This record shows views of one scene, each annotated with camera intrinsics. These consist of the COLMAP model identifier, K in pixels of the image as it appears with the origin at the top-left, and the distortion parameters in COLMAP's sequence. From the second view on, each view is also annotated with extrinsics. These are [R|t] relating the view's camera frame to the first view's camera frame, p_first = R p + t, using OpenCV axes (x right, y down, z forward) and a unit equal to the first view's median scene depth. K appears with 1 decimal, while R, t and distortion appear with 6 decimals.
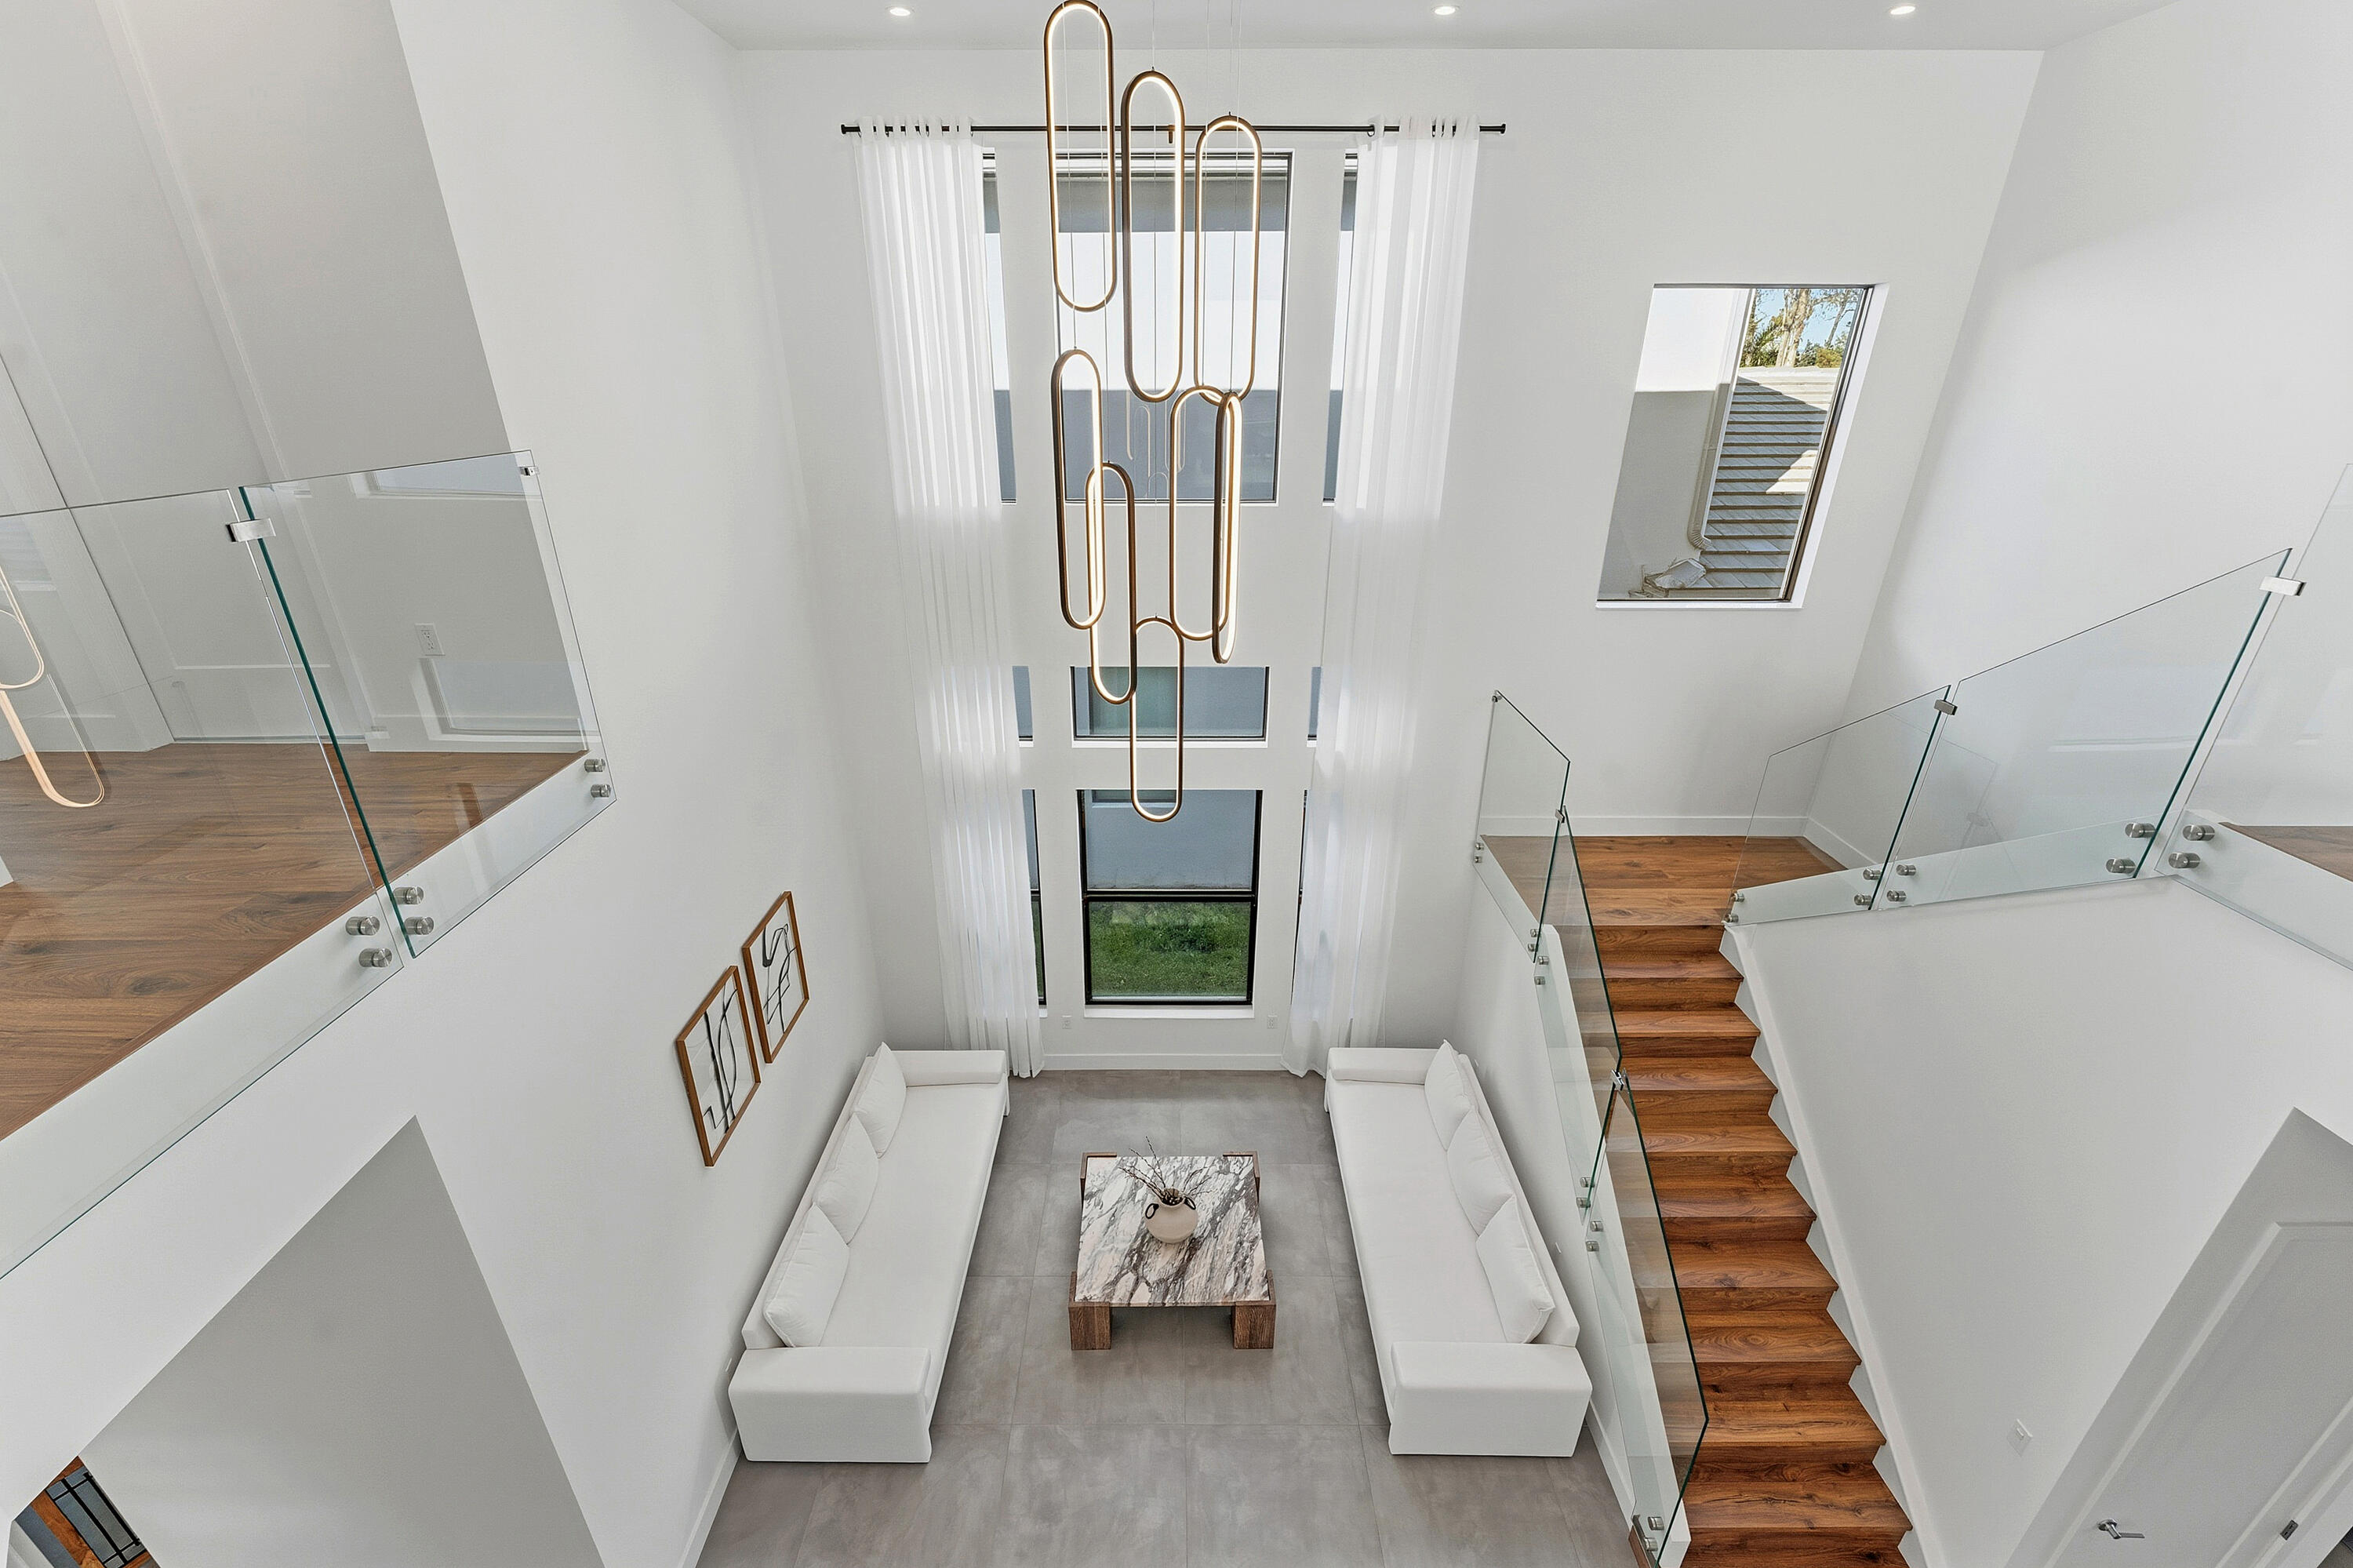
lens RADIAL K [[969.1, 0, 1165.0], [0, 969.1, 810.2], [0, 0, 1]] dist [0.000333, -0.000159]
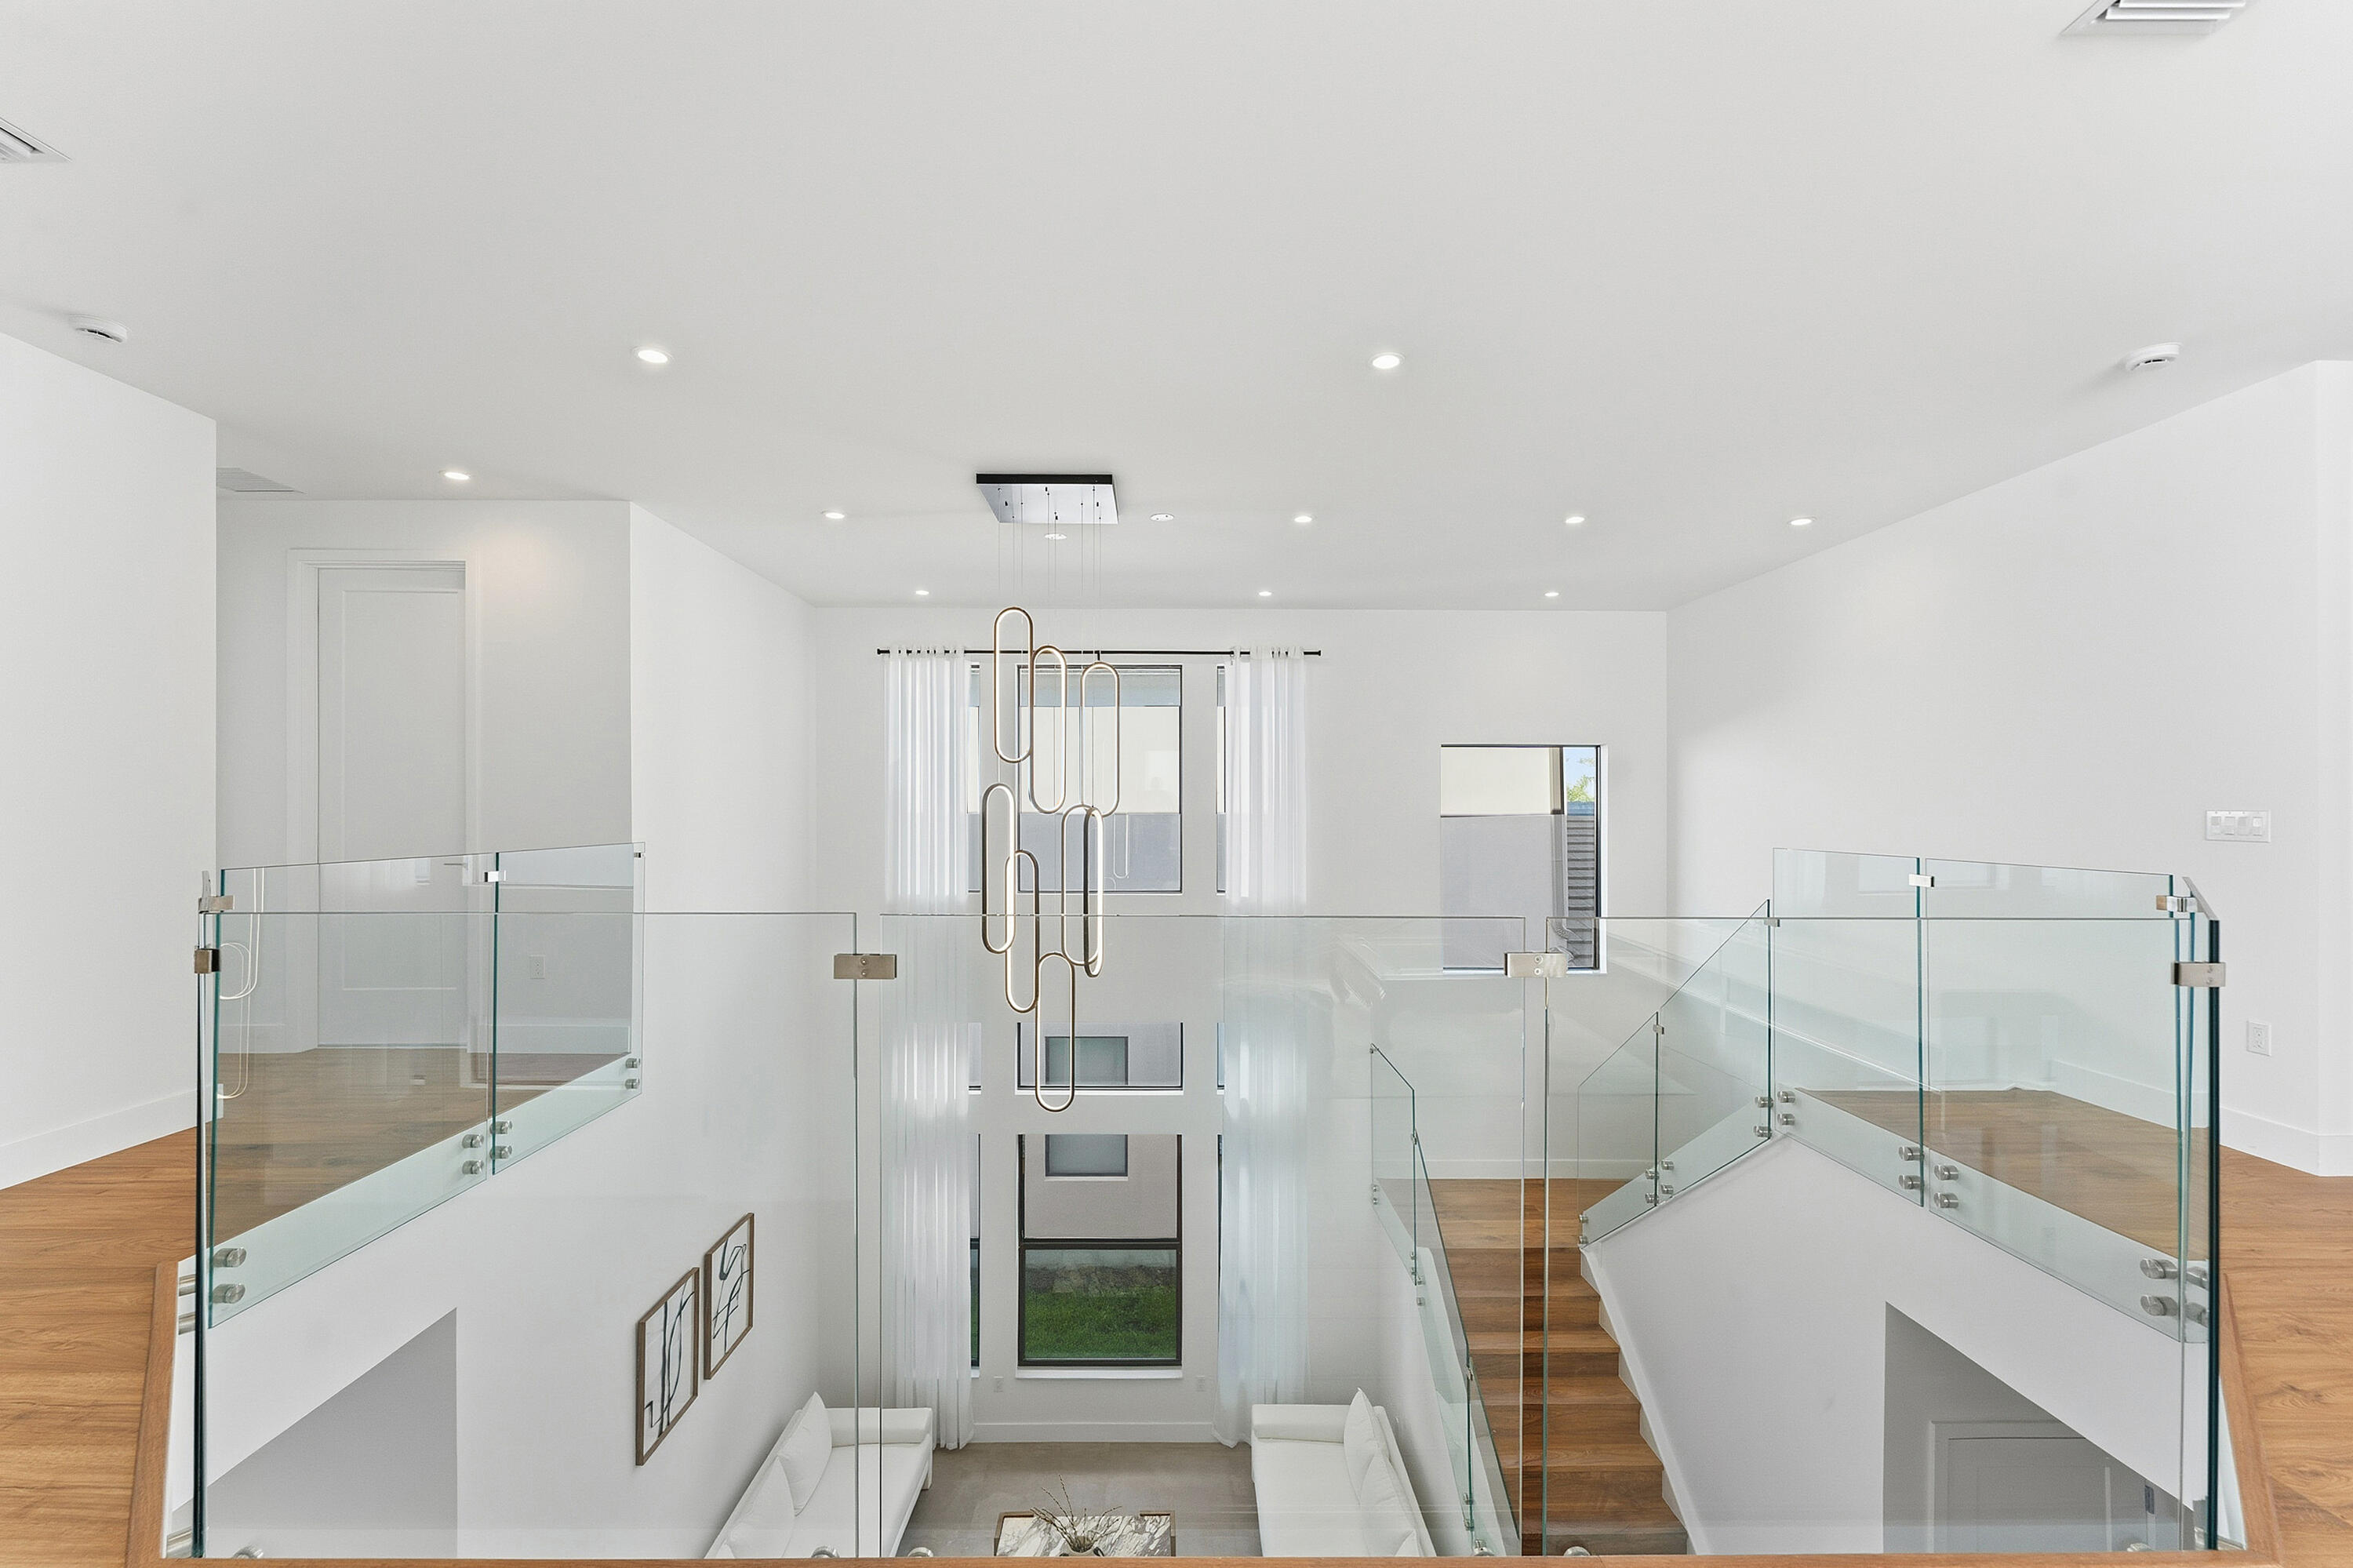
lens RADIAL K [[969.1, 0, 1165.0], [0, 969.1, 810.2], [0, 0, 1]] dist [0.000333, -0.000159]
pose [[0.999938, 0.002229, 0.010879, 0.083763], [0.002423, 0.912278, -0.409564, 0.118283], [-0.010838, 0.409565, 0.912216, -0.238061]]
